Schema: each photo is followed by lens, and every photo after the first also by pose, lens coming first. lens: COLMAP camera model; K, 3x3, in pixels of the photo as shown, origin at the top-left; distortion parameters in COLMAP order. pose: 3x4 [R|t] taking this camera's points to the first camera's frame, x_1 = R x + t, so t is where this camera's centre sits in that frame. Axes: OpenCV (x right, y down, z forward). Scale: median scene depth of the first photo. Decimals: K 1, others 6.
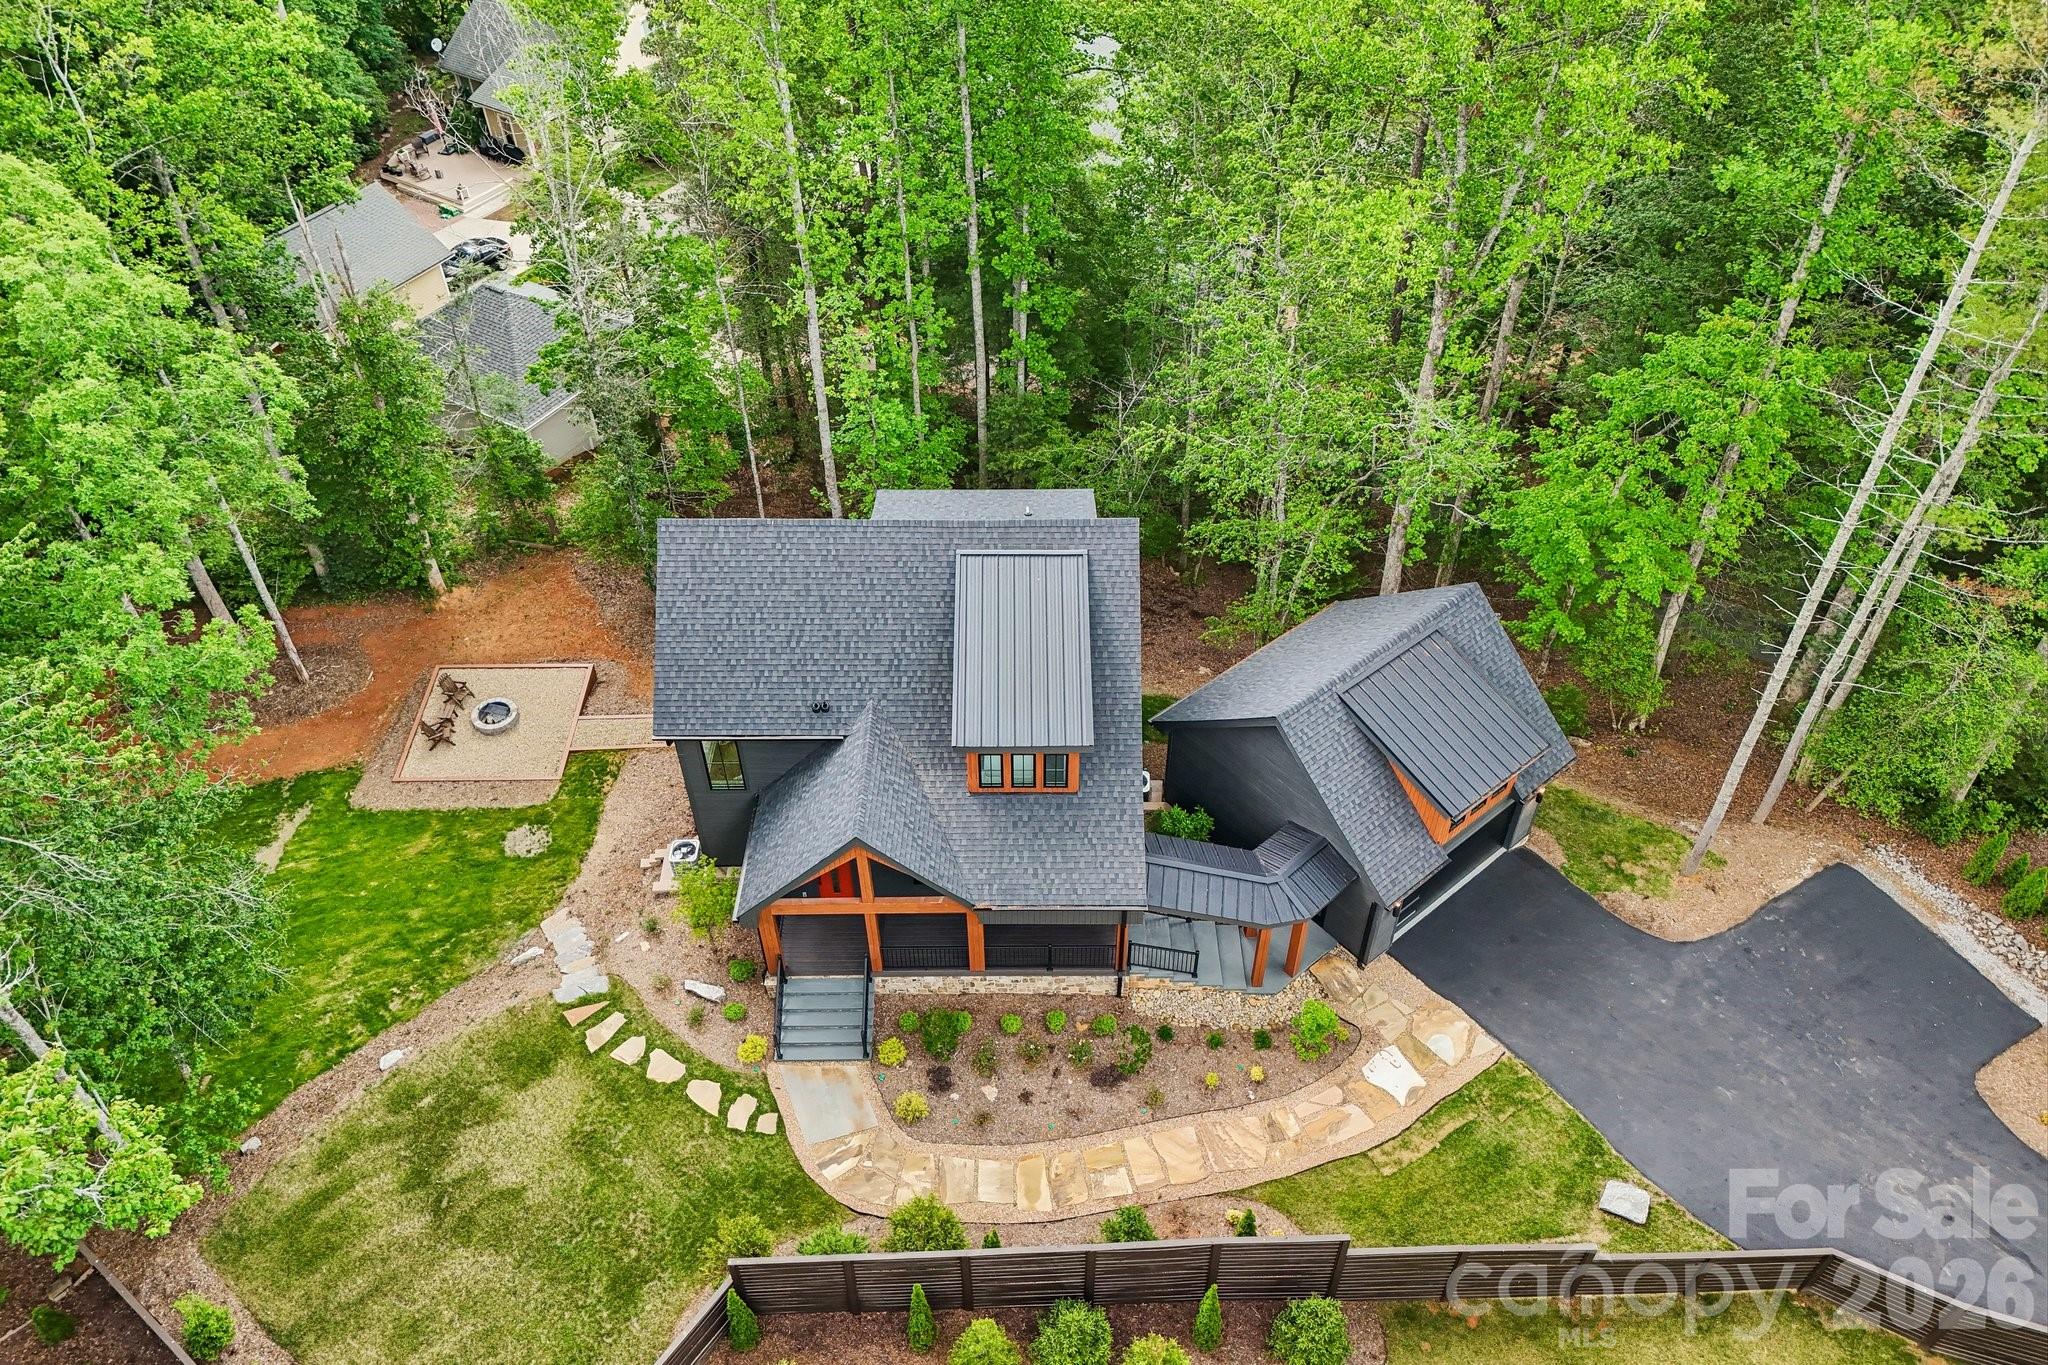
lens RADIAL K [[1532.3, 0, 1024.0], [0, 1532.3, 682.5], [0, 0, 1]] dist [0.043688, -0.036254]
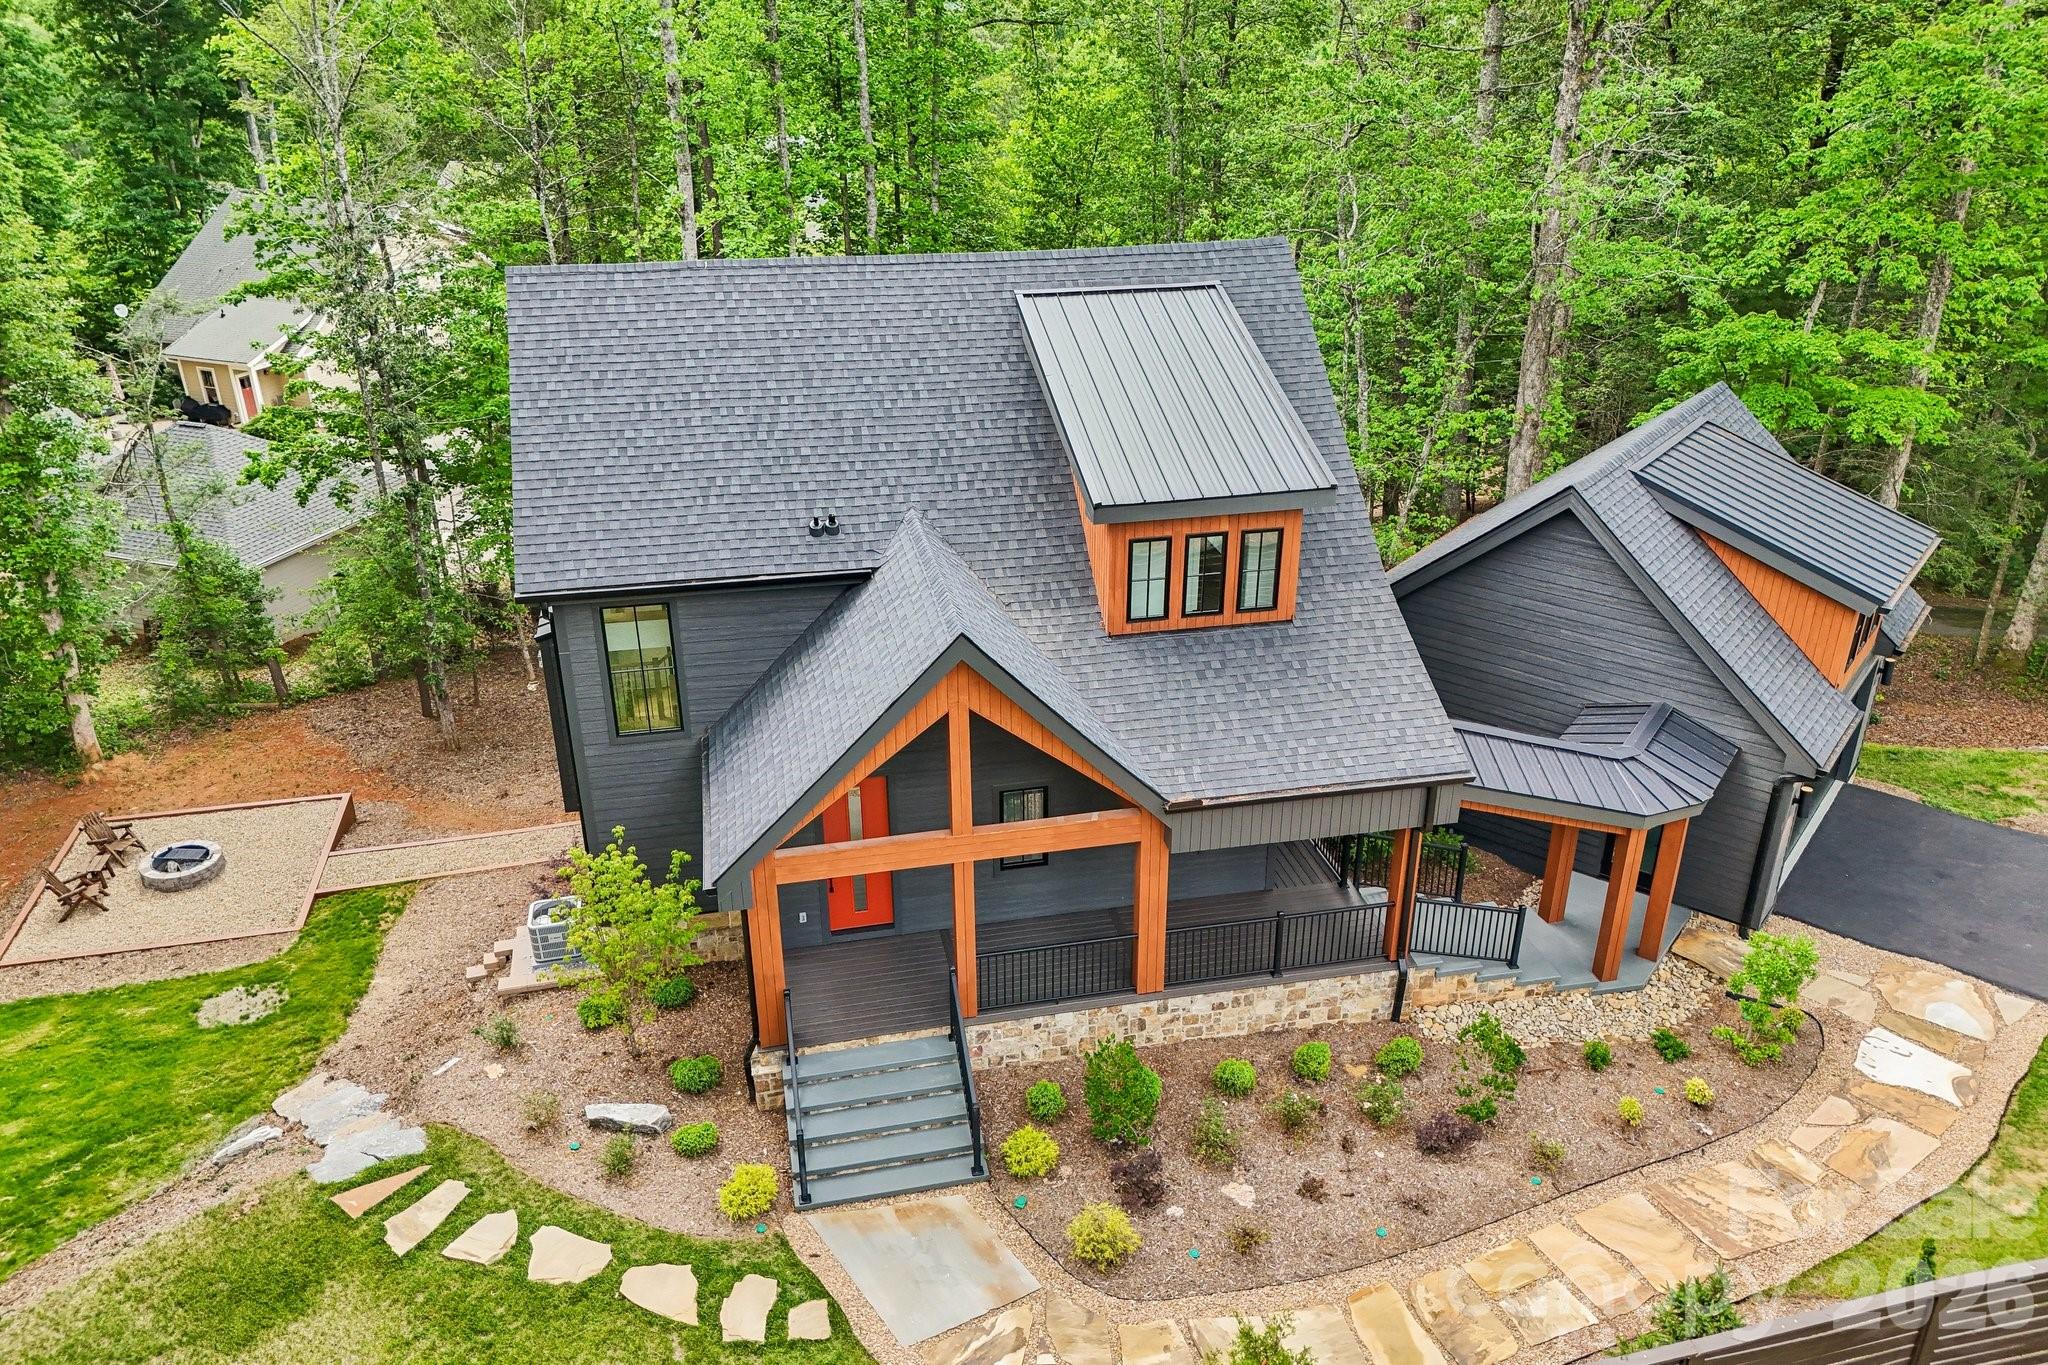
lens RADIAL K [[1532.3, 0, 1024.0], [0, 1532.3, 682.5], [0, 0, 1]] dist [0.043688, -0.036254]
pose [[0.978346, -0.087435, 0.187601, -0.166090], [0.143895, 0.938839, -0.312850, 0.248809], [-0.148773, 0.333070, 0.931091, 0.469196]]
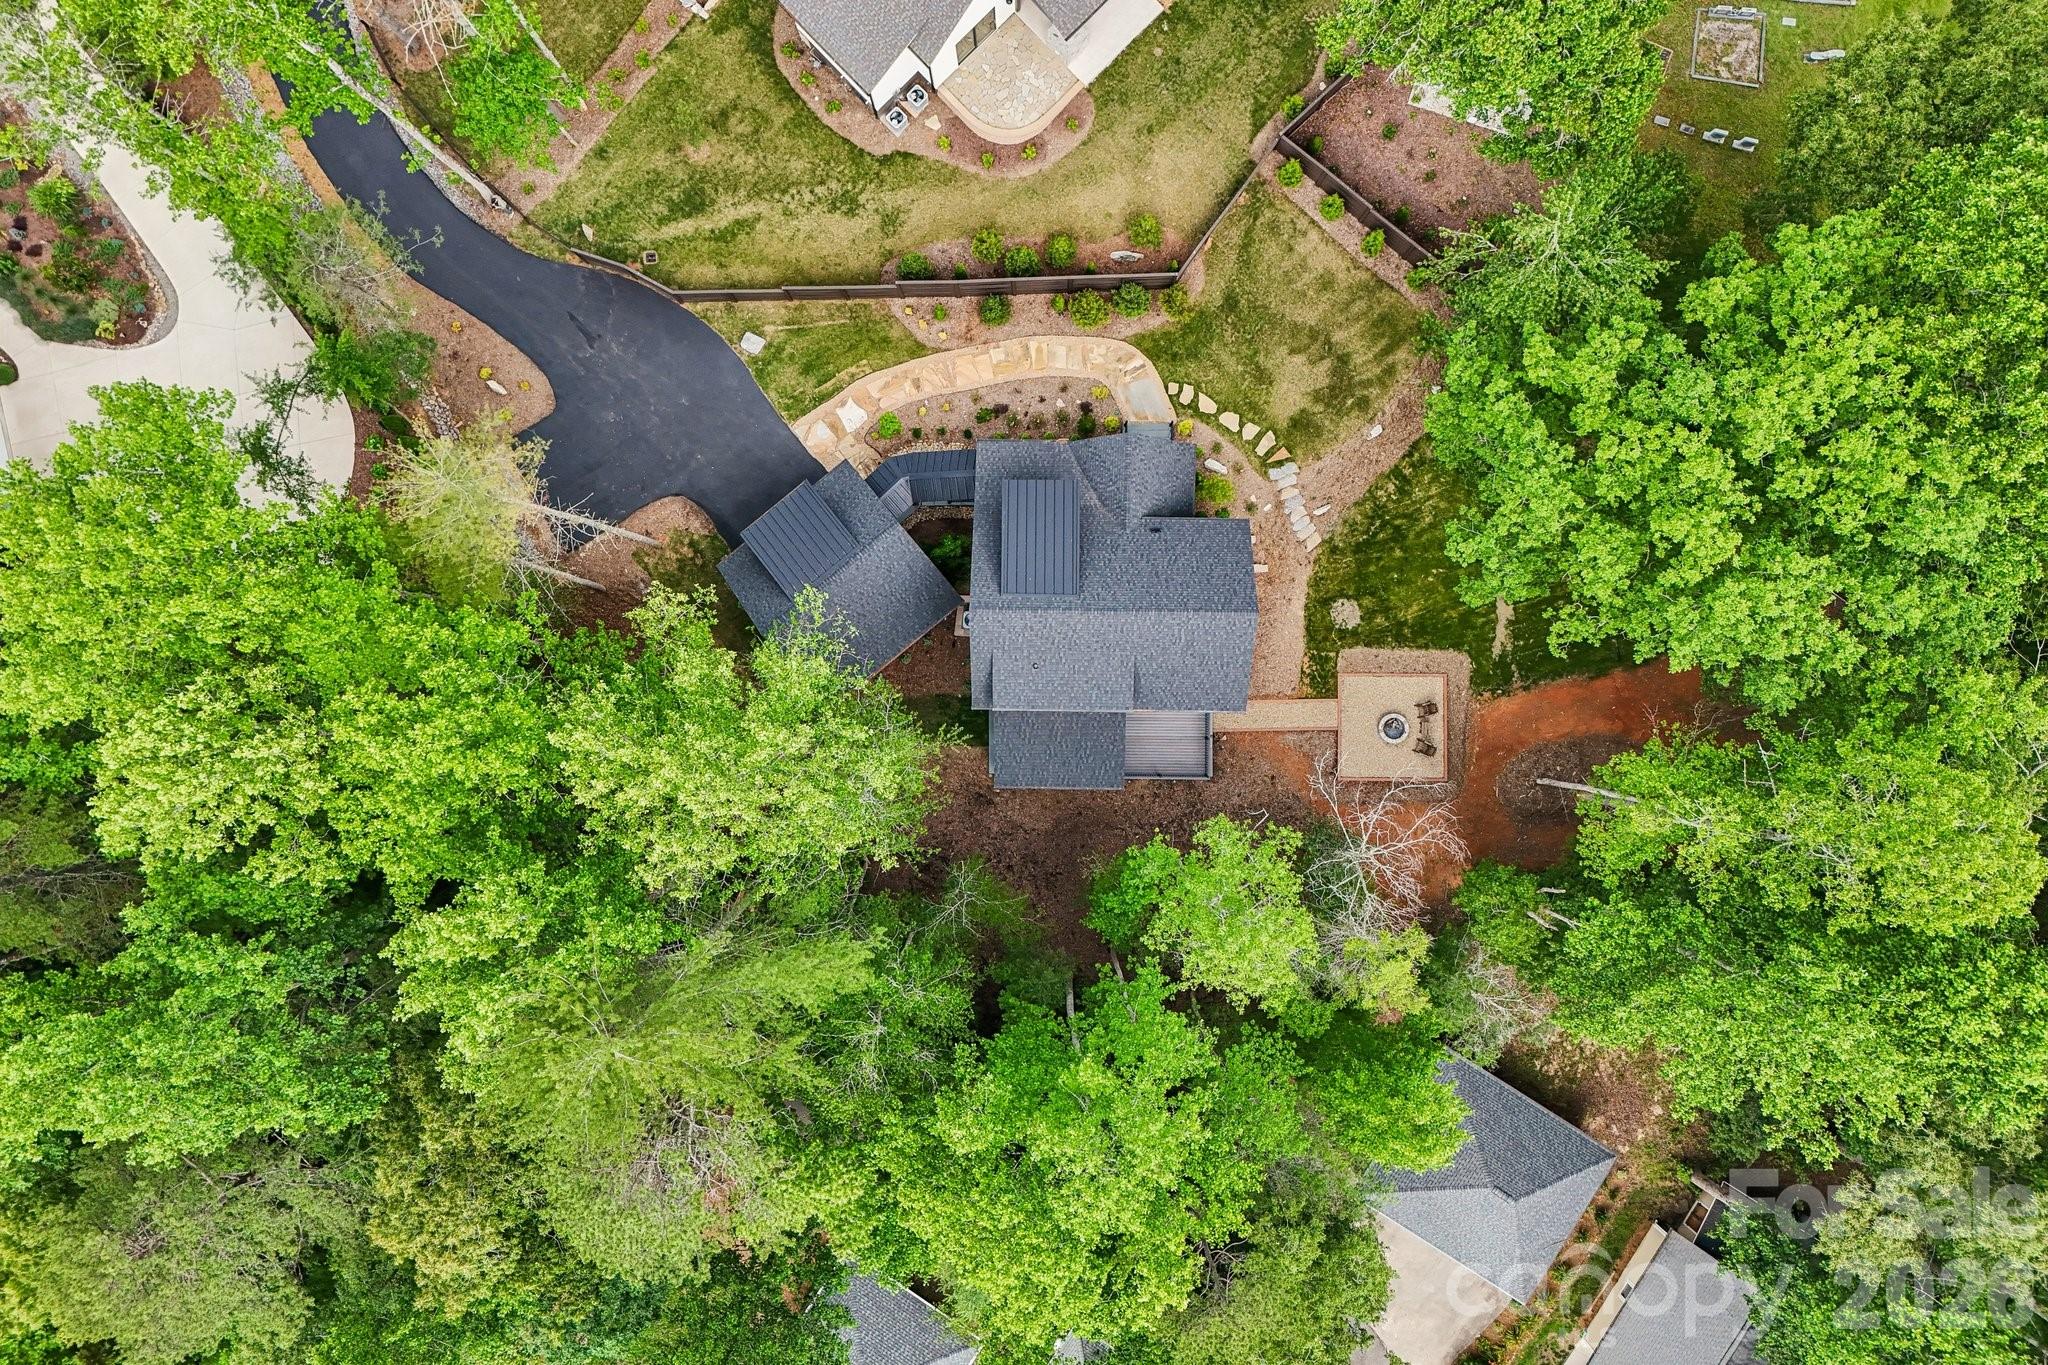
lens RADIAL K [[1532.3, 0, 1024.0], [0, 1532.3, 682.5], [0, 0, 1]] dist [0.043688, -0.036254]
pose [[-0.999452, -0.015697, 0.029158, -0.037351], [0.031763, -0.703415, 0.710069, -1.318156], [0.009364, 0.710606, 0.703528, -0.111628]]
